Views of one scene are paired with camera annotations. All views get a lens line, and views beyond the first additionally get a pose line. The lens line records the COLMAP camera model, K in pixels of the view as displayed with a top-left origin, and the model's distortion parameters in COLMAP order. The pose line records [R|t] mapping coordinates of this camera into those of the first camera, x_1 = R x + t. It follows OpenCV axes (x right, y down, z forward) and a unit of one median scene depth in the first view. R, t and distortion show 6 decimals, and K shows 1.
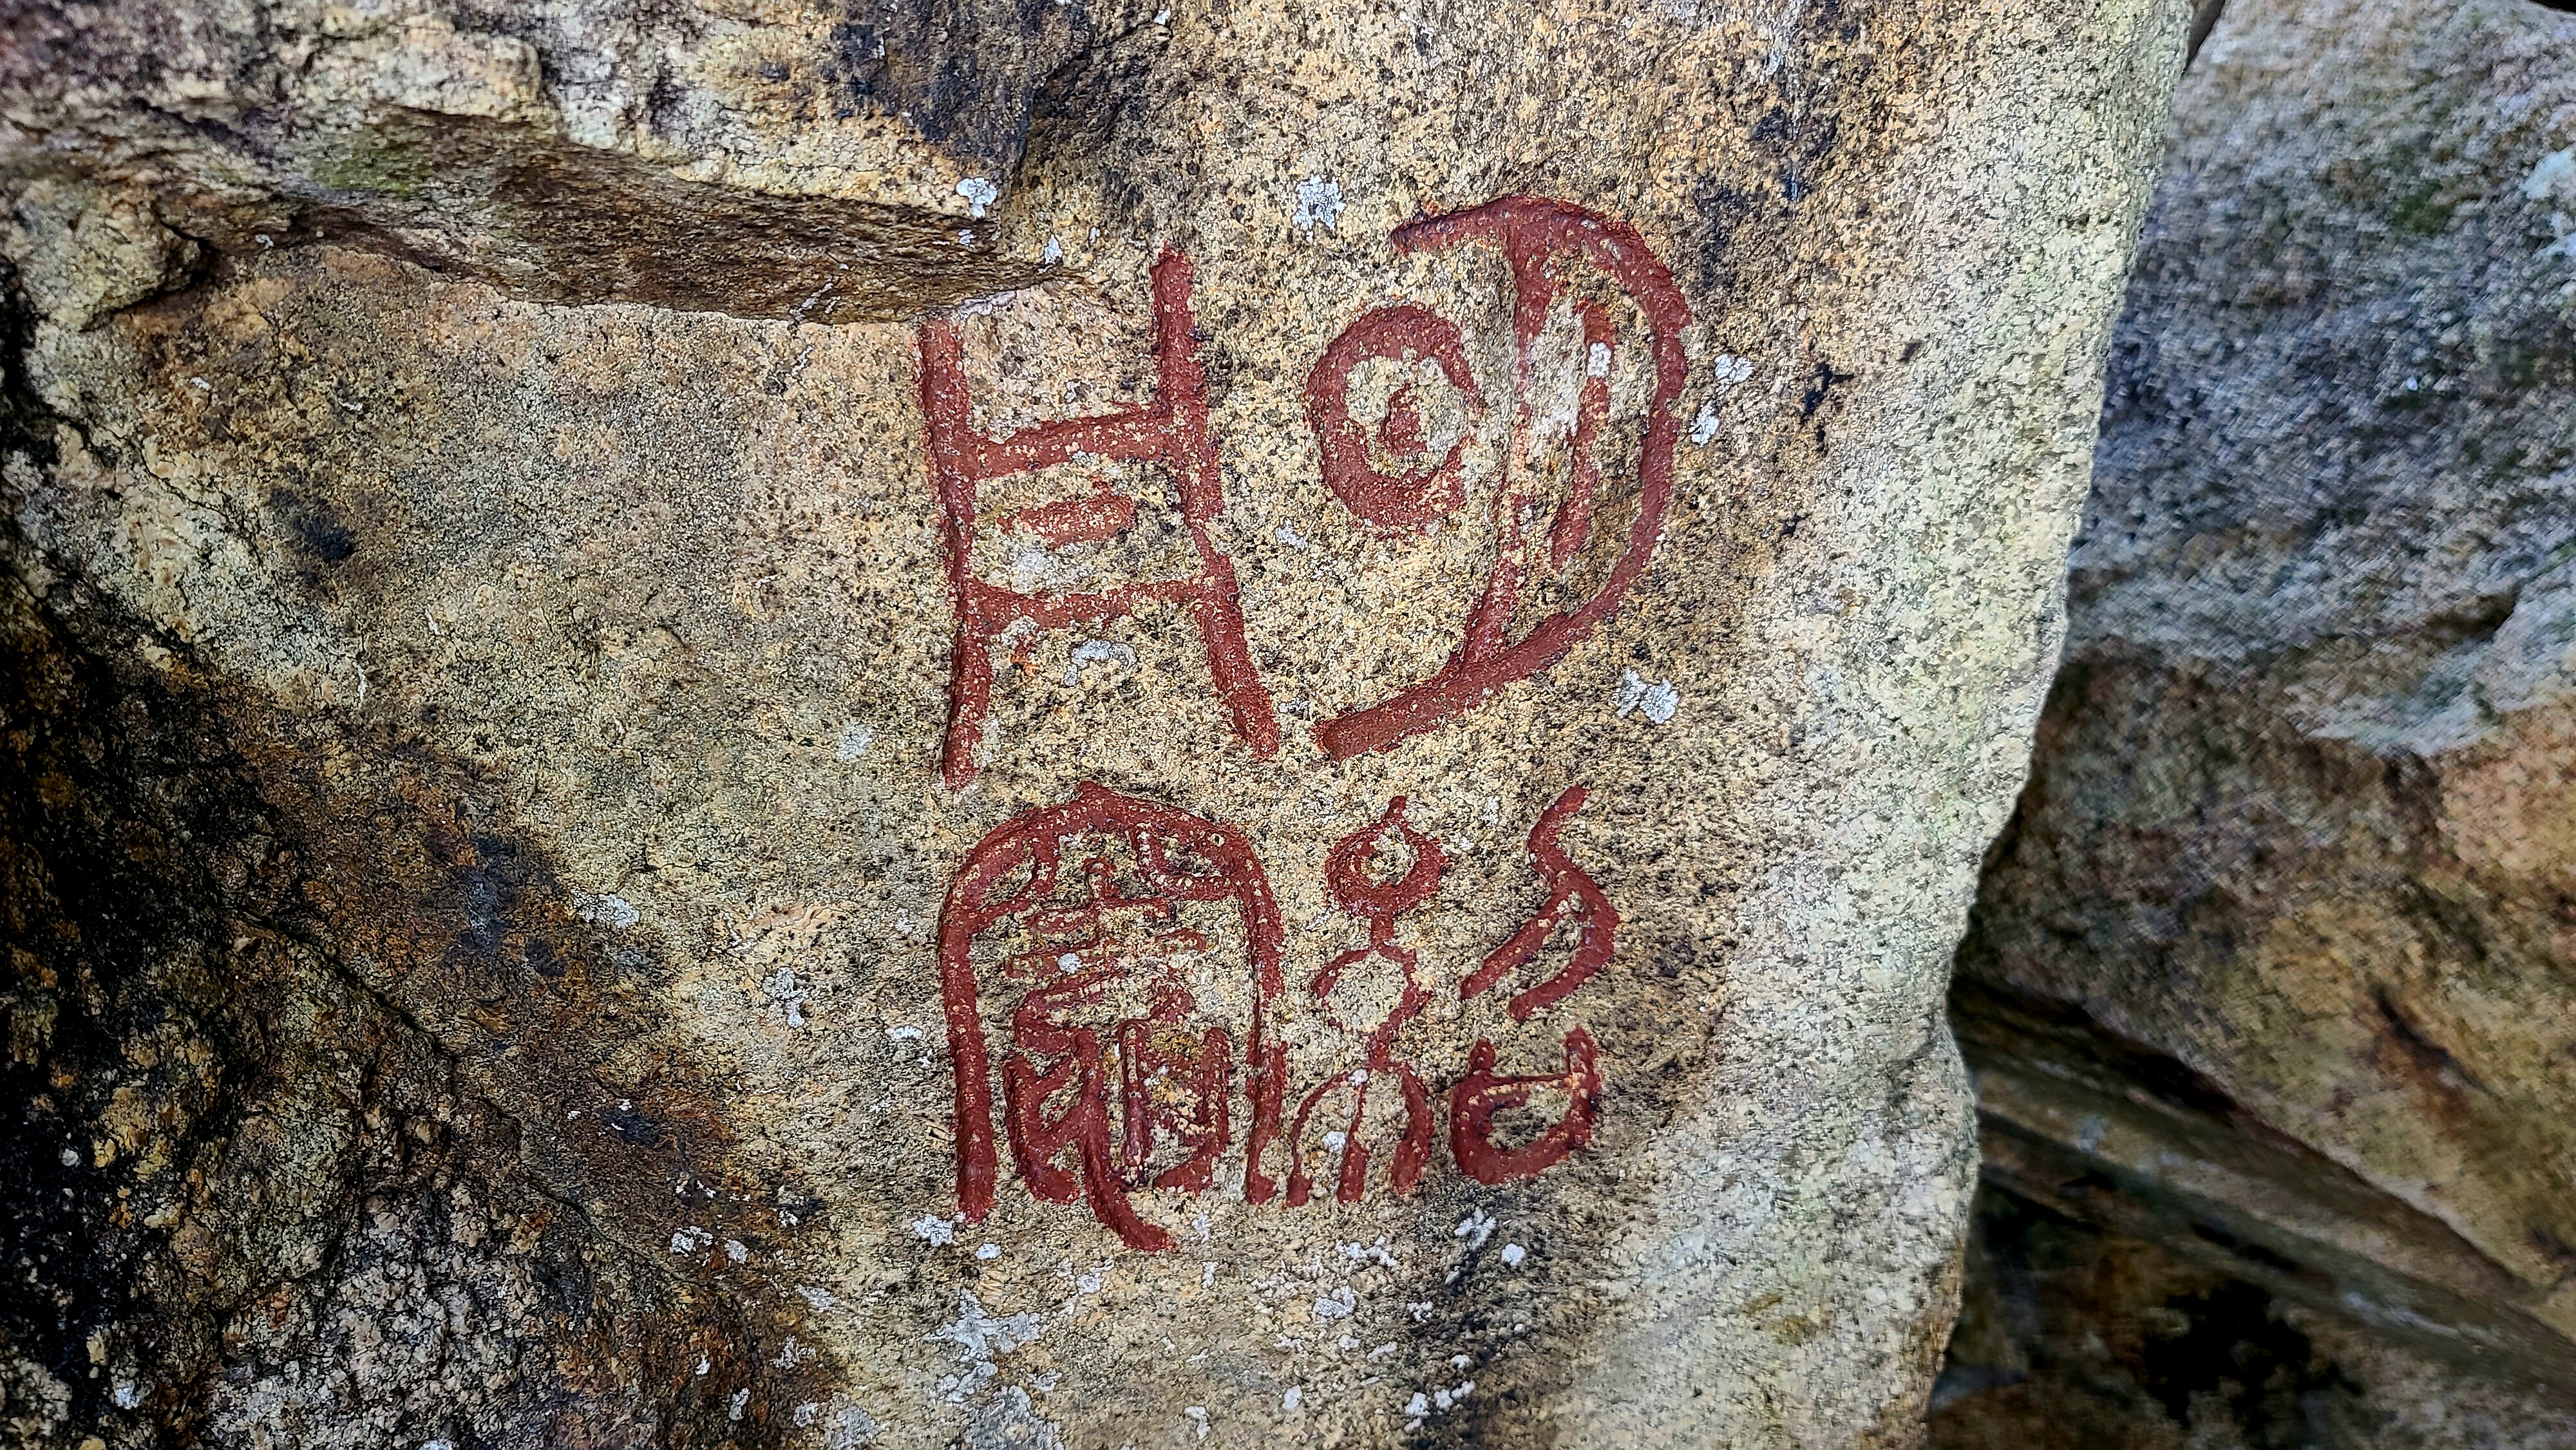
lens RADIAL K [[1877.1, 0, 1287.2], [0, 1877.1, 723.4], [0, 0, 1]] dist [0.070349, -0.032338]
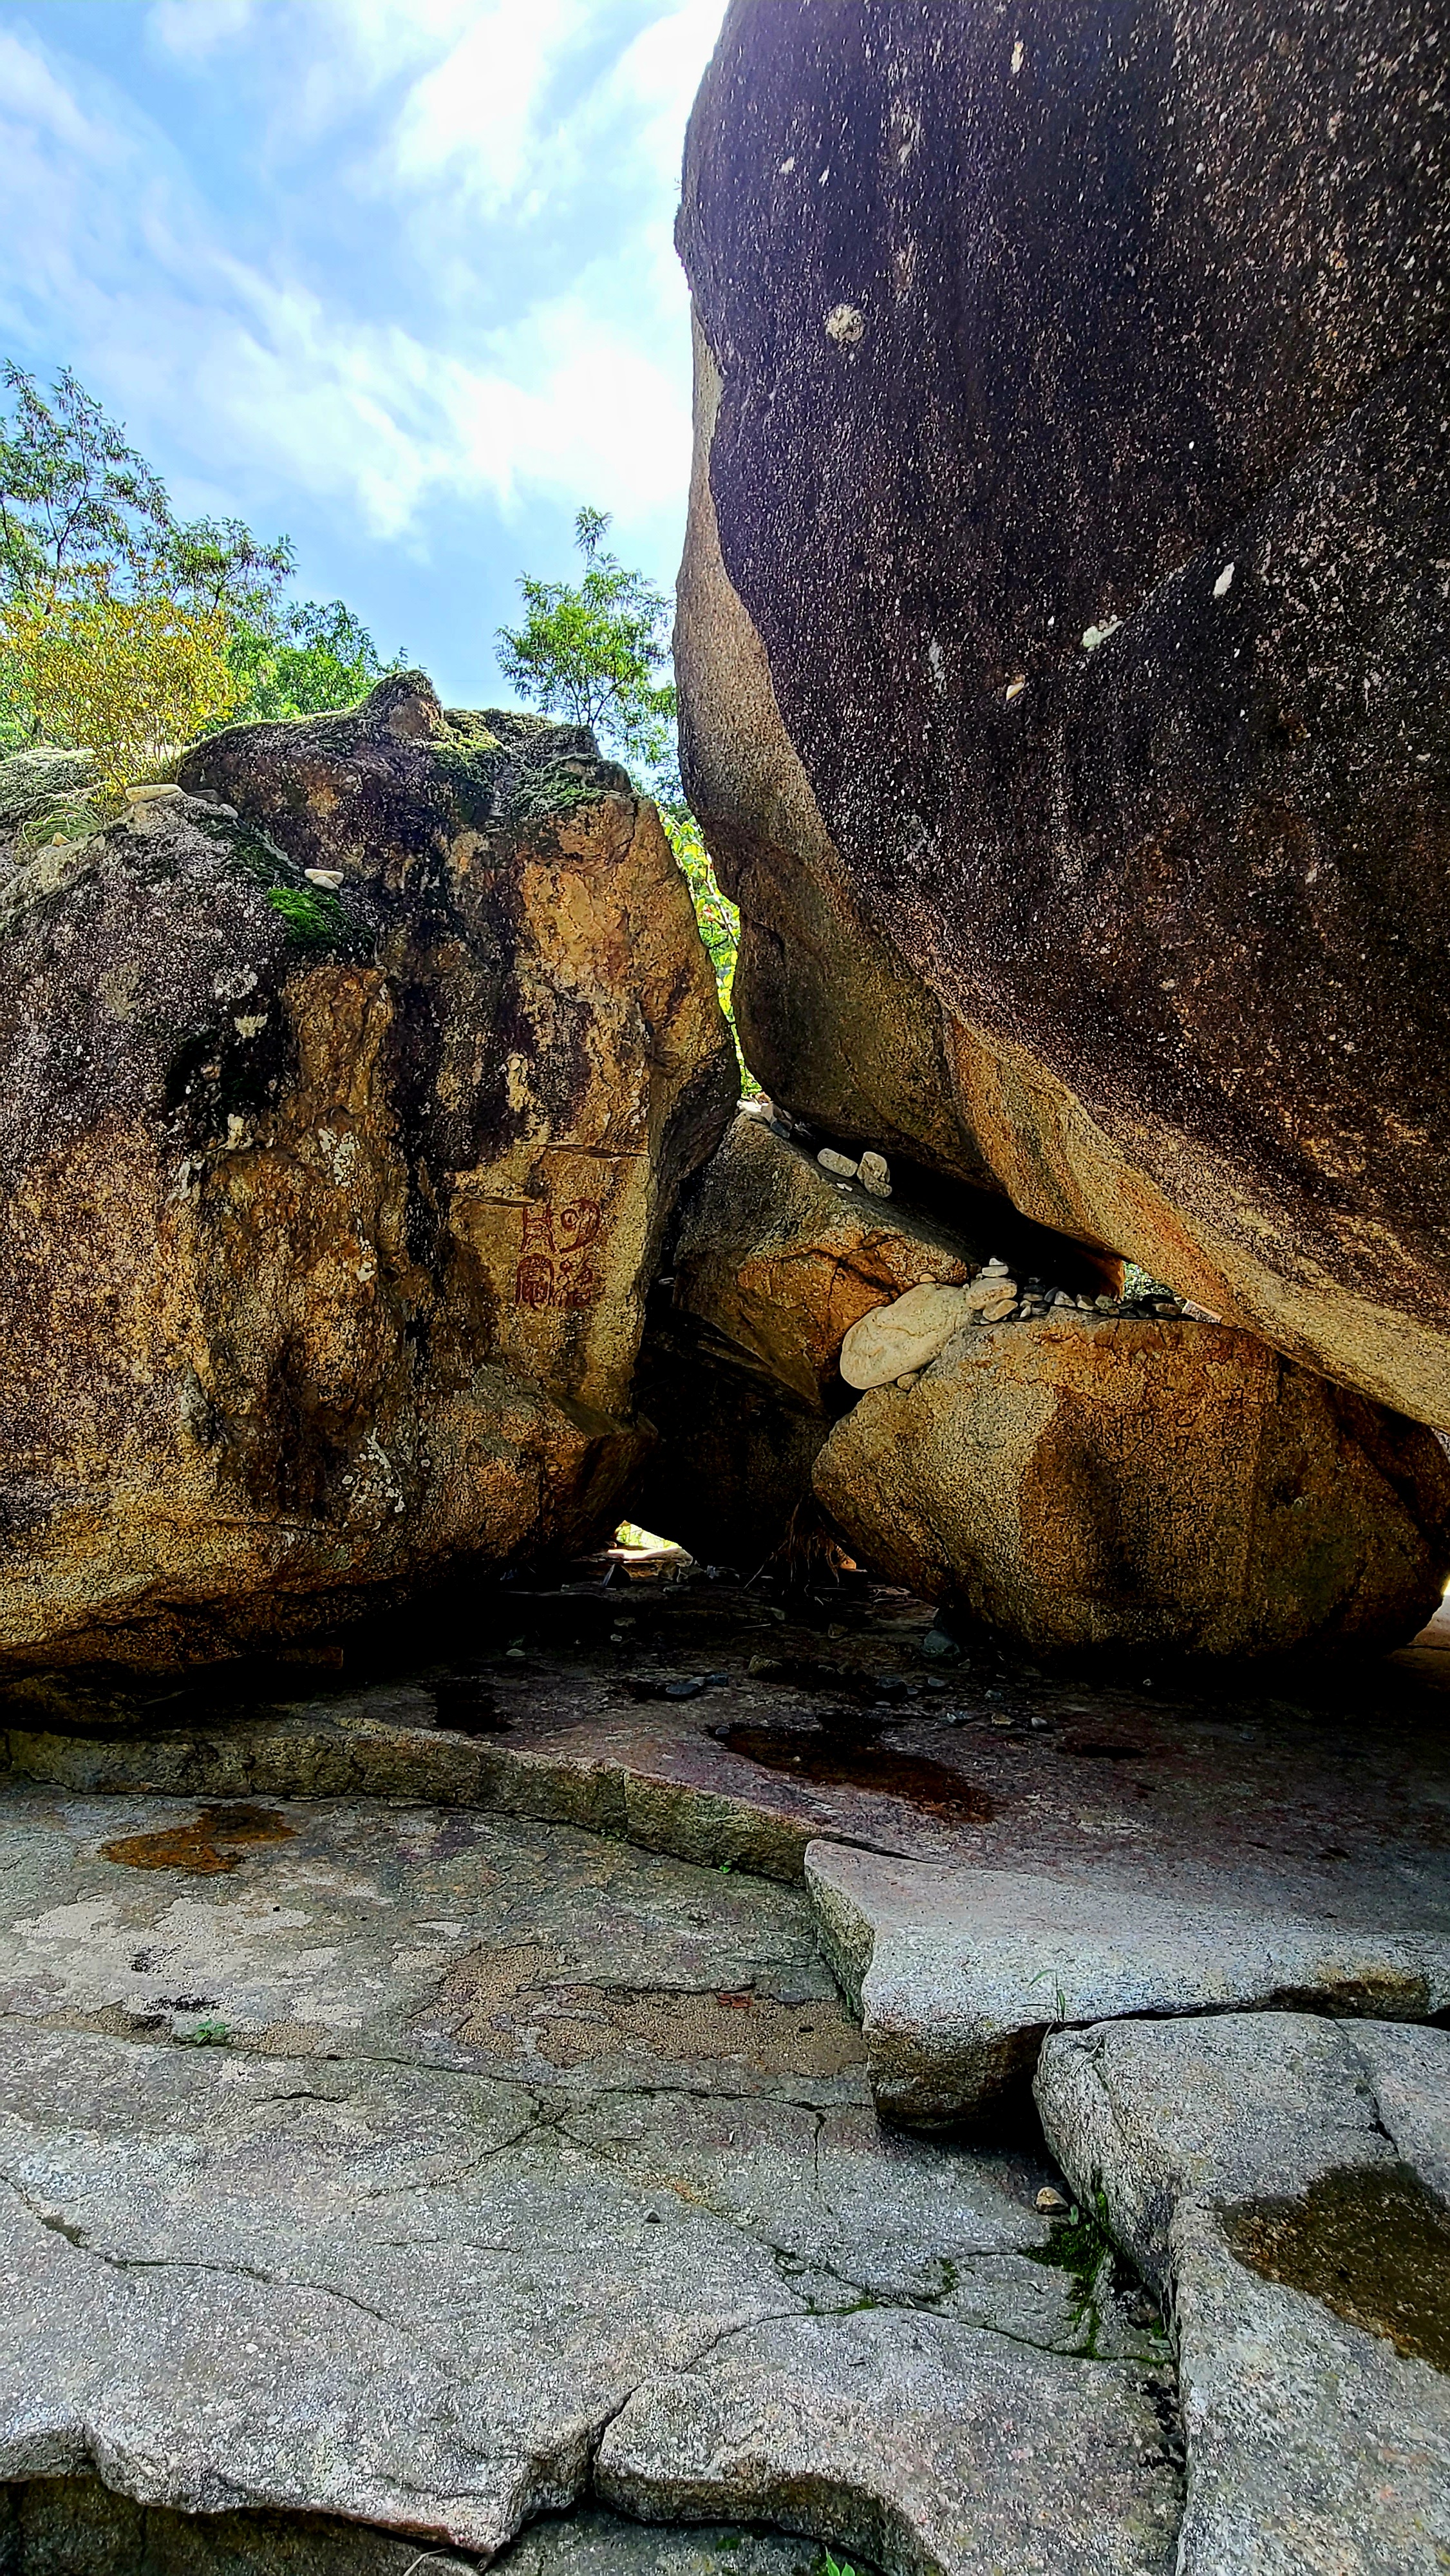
lens RADIAL K [[1070.8, 0, 721.2], [0, 1070.8, 1286.7], [0, 0, 1]] dist [0.008939, -0.000739]
pose [[0.983130, 0.062328, 0.171962, -0.100820], [-0.064464, 0.997896, 0.006857, 0.097496], [-0.171173, -0.017827, 0.985080, -4.492685]]
